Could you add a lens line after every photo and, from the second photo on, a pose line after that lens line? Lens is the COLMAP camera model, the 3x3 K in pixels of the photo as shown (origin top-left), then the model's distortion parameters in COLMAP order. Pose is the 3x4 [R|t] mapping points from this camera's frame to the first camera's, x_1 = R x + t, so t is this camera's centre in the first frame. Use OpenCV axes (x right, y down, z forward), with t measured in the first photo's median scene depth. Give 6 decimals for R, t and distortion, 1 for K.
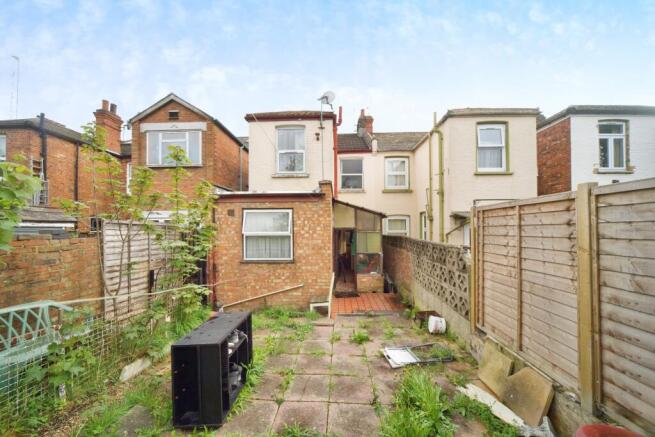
lens RADIAL K [[231.9, 0, 323.2], [0, 231.9, 216.0], [0, 0, 1]] dist [-0.014205, 0.000006]
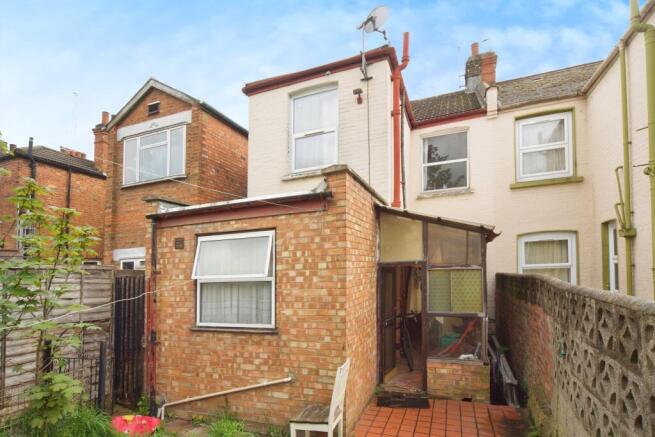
lens RADIAL K [[328.2, 0, 326.2], [0, 328.2, 257.9], [0, 0, 1]] dist [-0.009912, 0.000561]
pose [[0.934756, -0.042245, -0.352771, 0.181732], [0.051591, 0.998521, 0.017129, 0.021137], [0.351526, -0.034211, 0.935553, 0.277815]]
